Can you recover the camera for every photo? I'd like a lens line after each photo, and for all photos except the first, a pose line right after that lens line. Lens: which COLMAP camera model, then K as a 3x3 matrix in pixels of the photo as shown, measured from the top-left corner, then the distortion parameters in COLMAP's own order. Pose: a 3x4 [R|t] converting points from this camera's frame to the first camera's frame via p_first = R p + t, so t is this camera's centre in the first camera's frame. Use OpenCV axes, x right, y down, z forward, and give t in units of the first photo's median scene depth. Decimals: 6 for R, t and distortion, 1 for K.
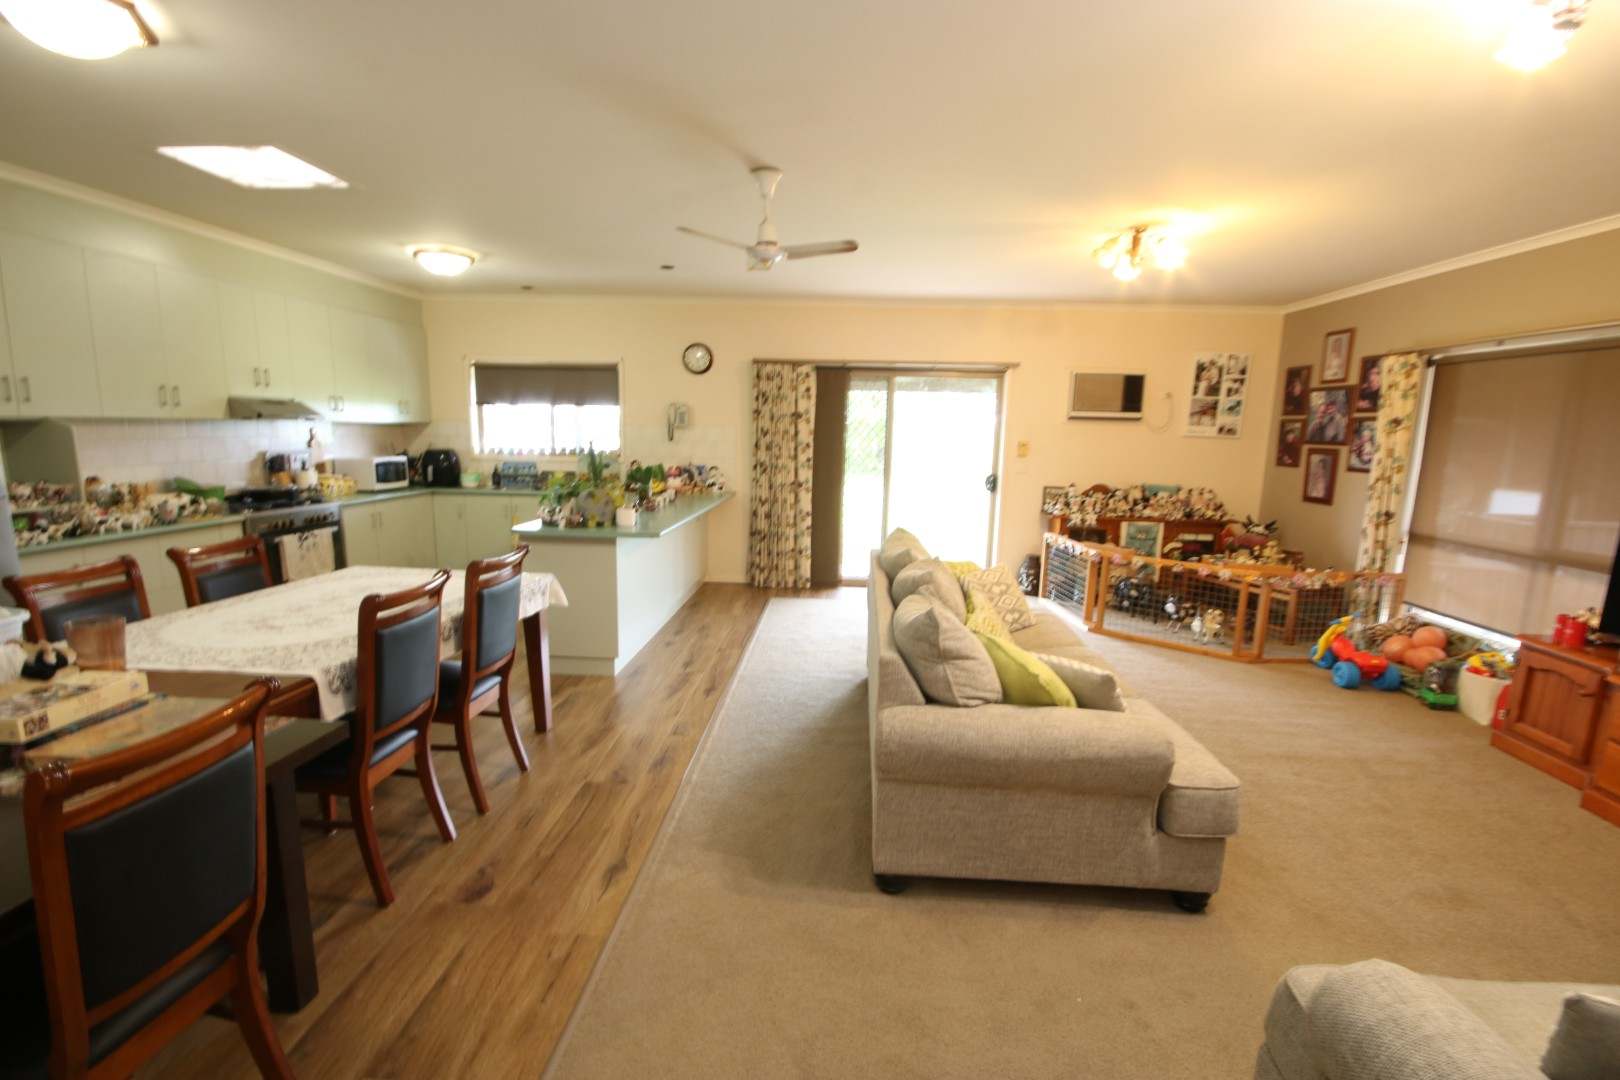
lens RADIAL K [[733.9, 0, 808.8], [0, 733.9, 551.8], [0, 0, 1]] dist [-0.003857, -0.002795]
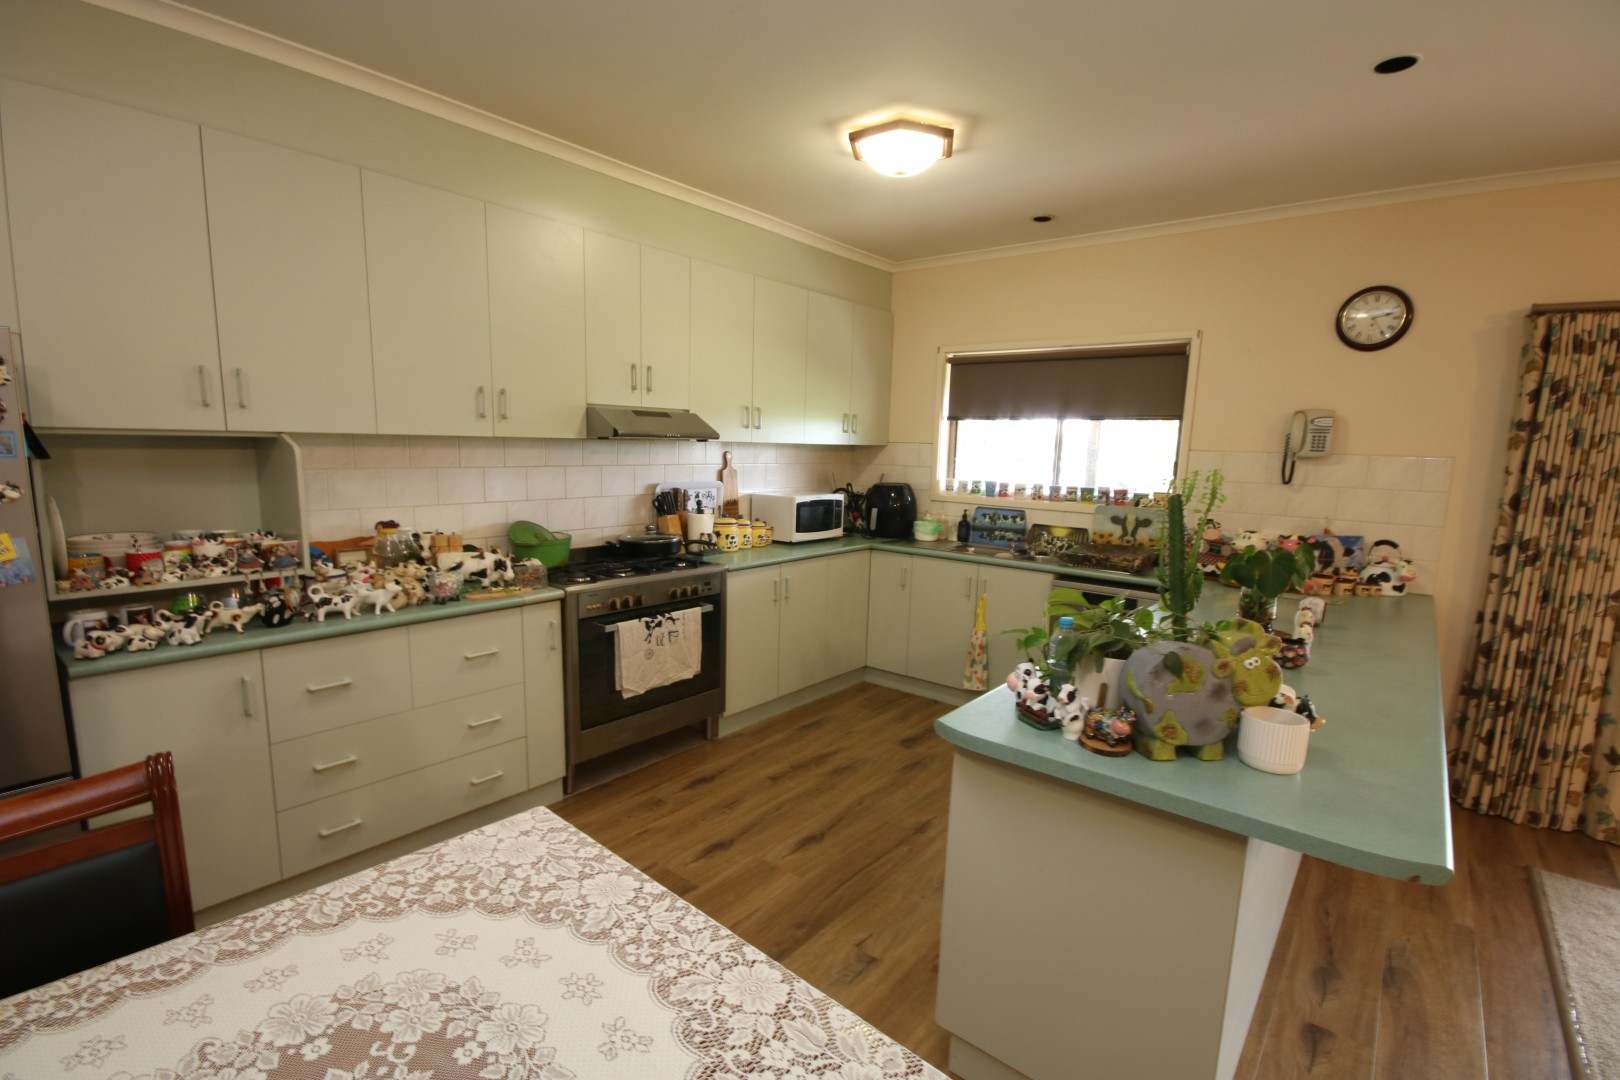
lens RADIAL K [[733.9, 0, 803.9], [0, 733.9, 552.3], [0, 0, 1]] dist [-0.003857, -0.002795]
pose [[0.796140, 0.092264, -0.598037, -0.152415], [-0.110583, 0.993848, 0.006114, -0.072388], [0.594922, 0.061265, 0.801445, 0.408324]]
